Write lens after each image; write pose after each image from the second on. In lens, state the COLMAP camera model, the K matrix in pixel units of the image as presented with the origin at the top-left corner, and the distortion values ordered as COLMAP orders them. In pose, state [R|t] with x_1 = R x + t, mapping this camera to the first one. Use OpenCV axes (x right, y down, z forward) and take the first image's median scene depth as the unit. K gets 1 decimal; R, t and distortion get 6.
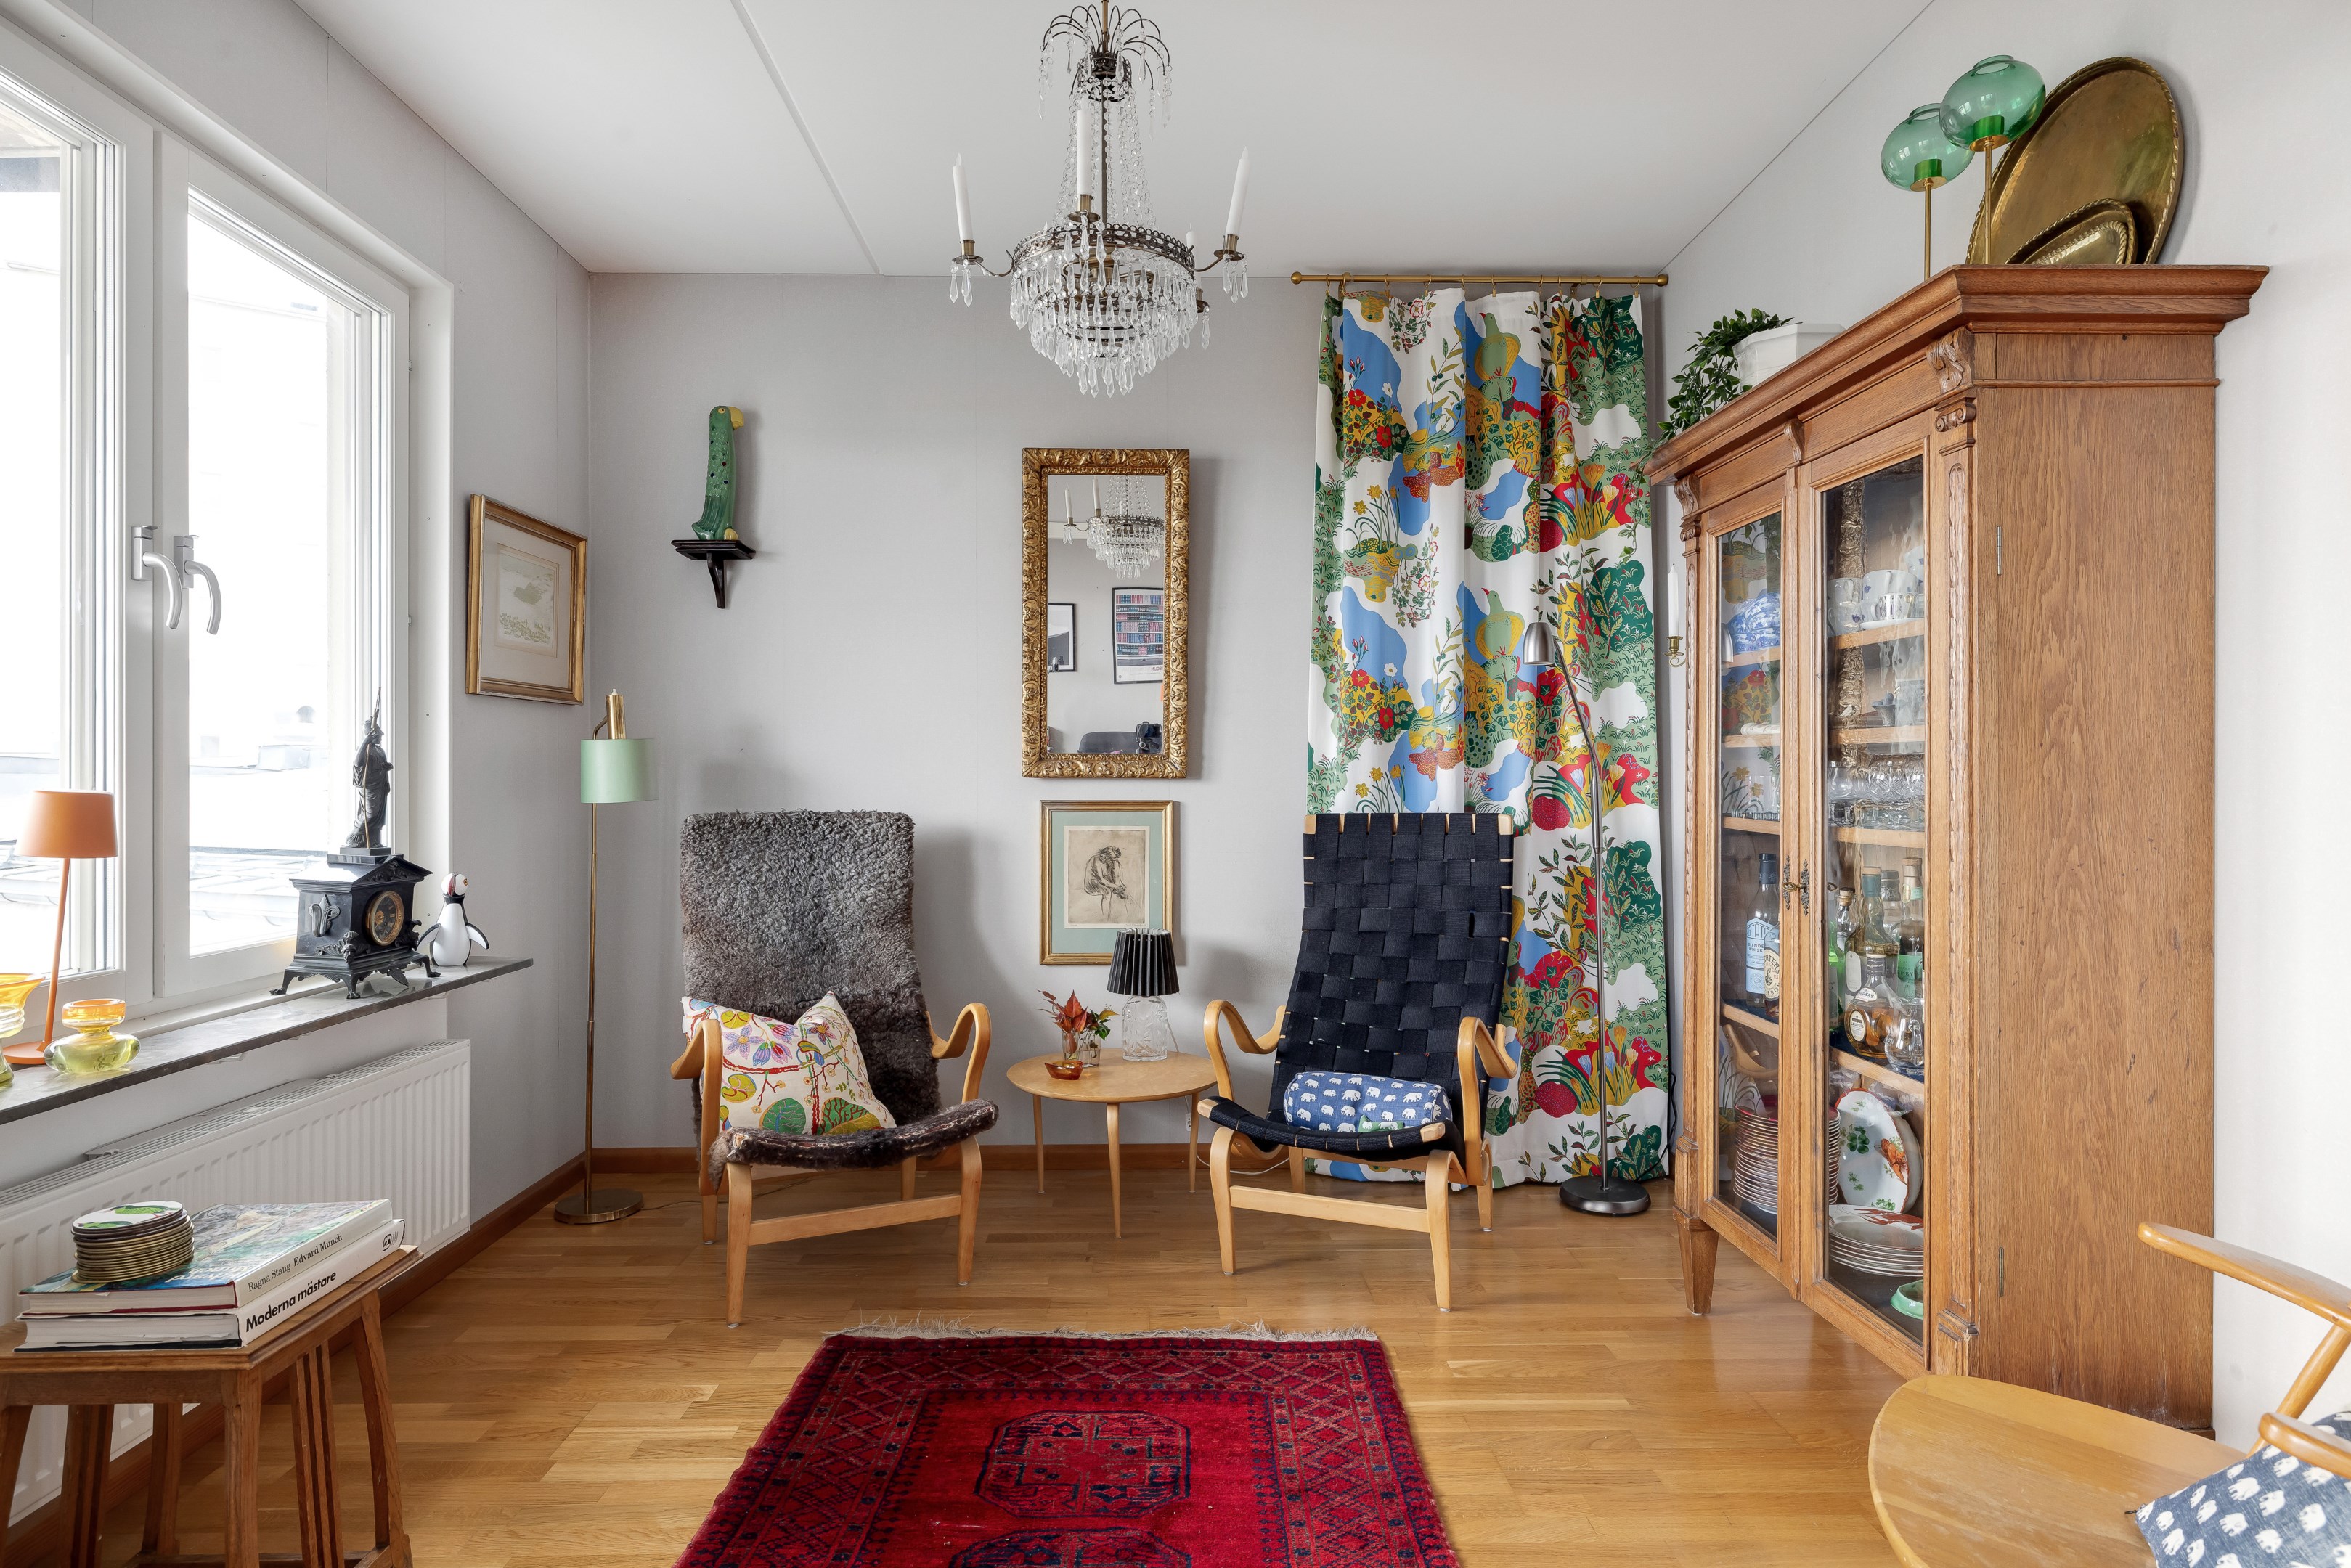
lens RADIAL K [[1298.4, 0, 1175.8], [0, 1298.4, 788.1], [0, 0, 1]] dist [-0.002113, 0.001655]
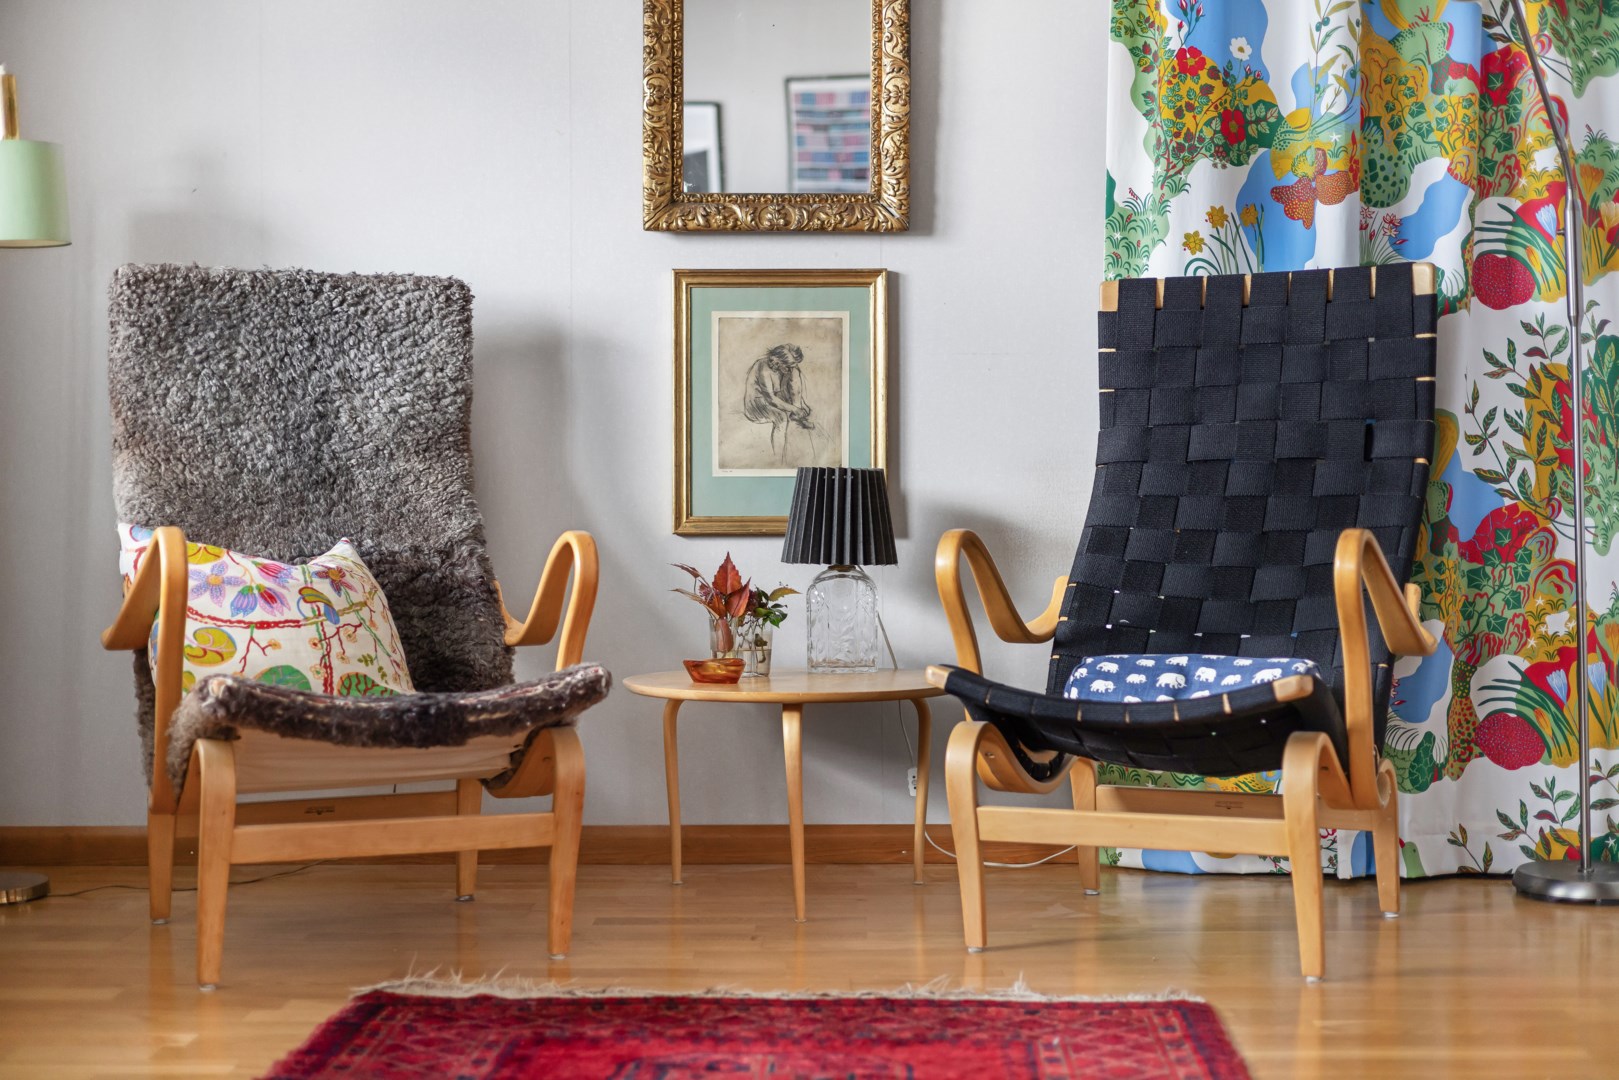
lens RADIAL K [[2267.7, 0, 812.7], [0, 2267.7, 540.6], [0, 0, 1]] dist [0.001817, 0.000000]
pose [[0.999344, -0.001134, -0.036197, 0.001465], [0.001667, 0.999891, 0.014703, 0.129893], [0.036177, -0.014753, 0.999236, -0.087291]]
